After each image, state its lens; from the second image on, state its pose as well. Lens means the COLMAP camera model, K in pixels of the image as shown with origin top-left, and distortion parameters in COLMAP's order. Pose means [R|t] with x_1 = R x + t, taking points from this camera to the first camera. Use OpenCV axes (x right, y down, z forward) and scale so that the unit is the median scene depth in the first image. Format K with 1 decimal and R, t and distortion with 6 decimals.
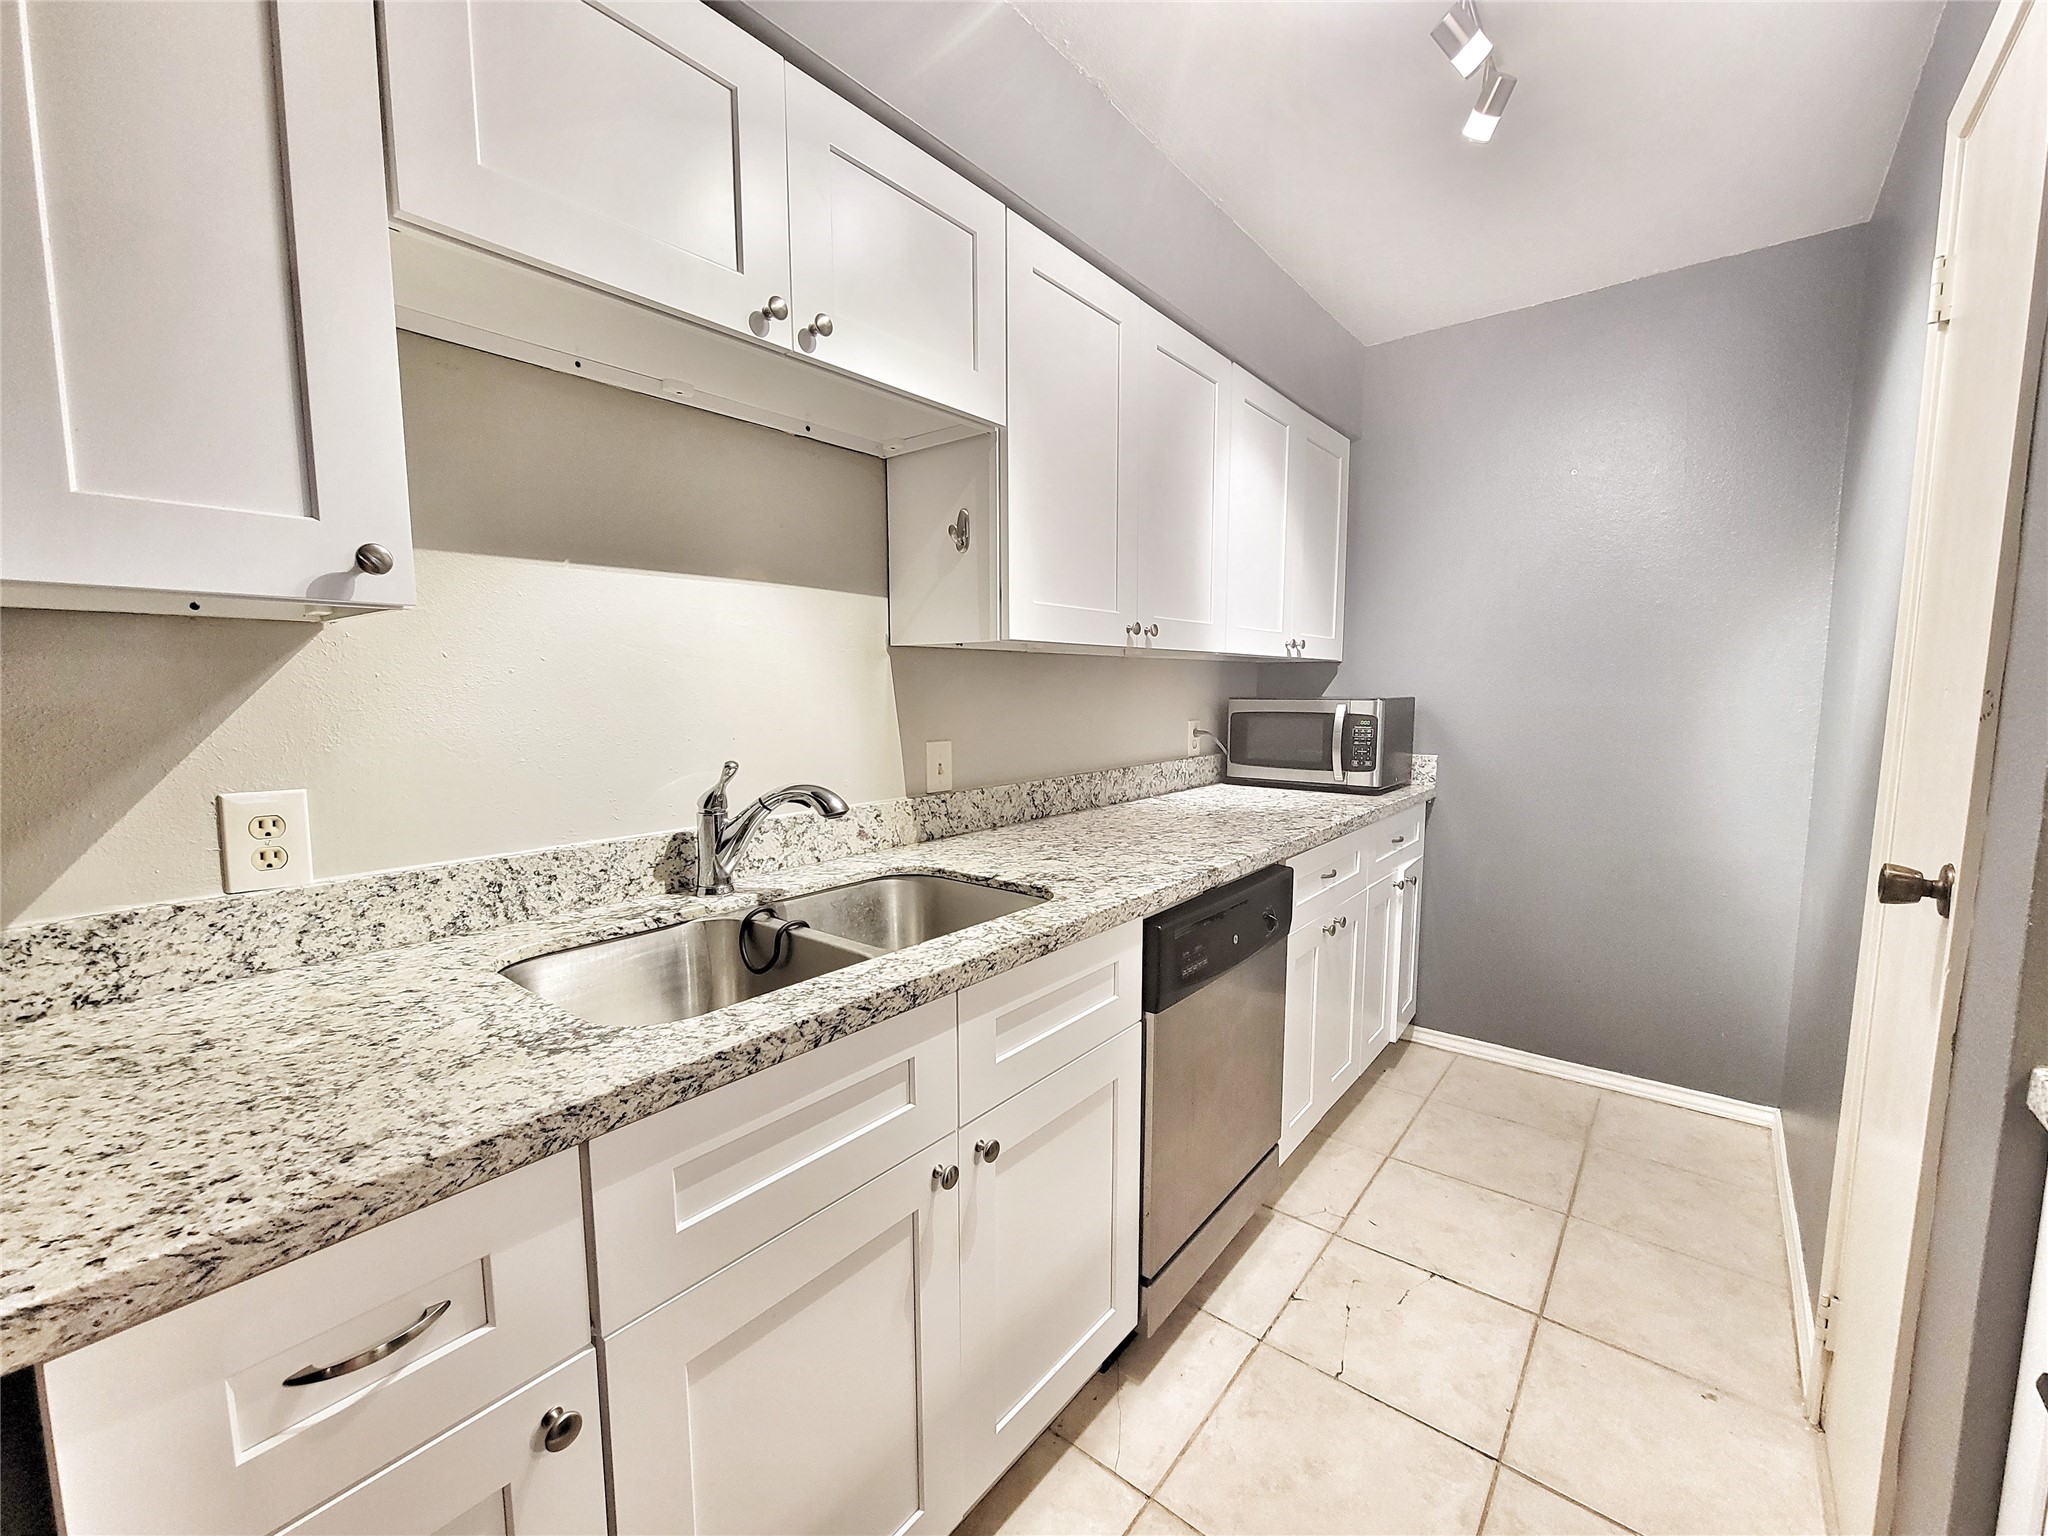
lens RADIAL K [[835.5, 0, 1031.3], [0, 835.5, 772.4], [0, 0, 1]] dist [-0.001131, -0.000042]
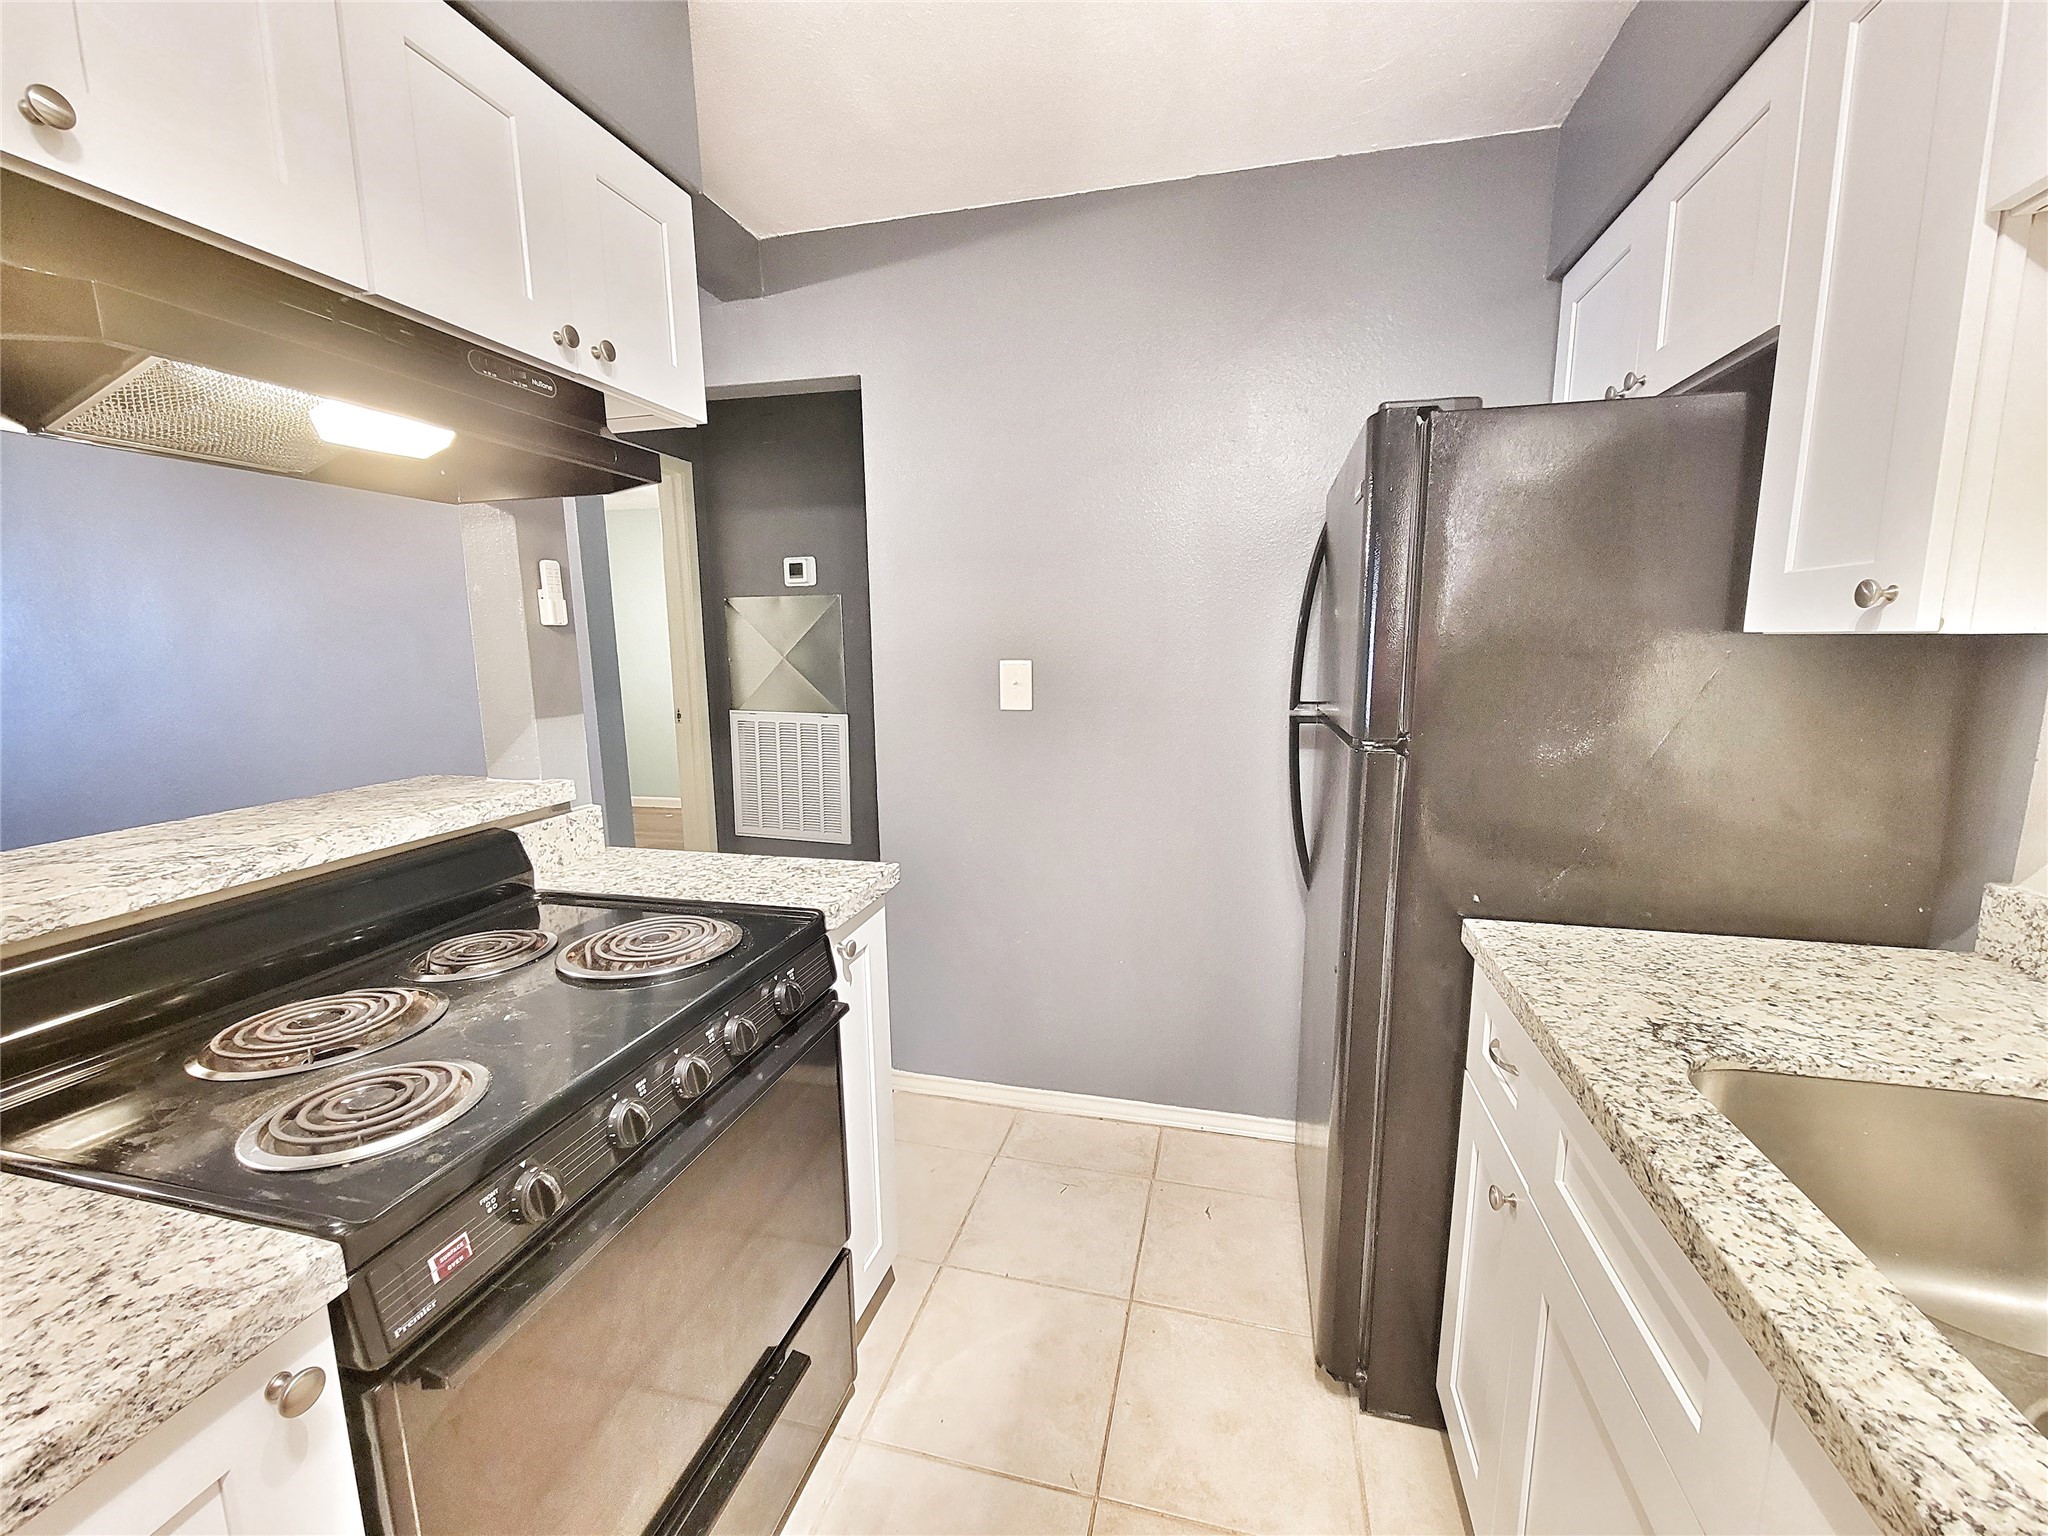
lens RADIAL K [[835.5, 0, 1024.3], [0, 835.5, 772.5], [0, 0, 1]] dist [-0.001131, -0.000042]
pose [[-0.903892, 0.069005, -0.422157, 0.616615], [-0.043385, 0.967024, 0.250962, -0.227471], [0.425554, 0.245158, -0.871092, 1.452325]]
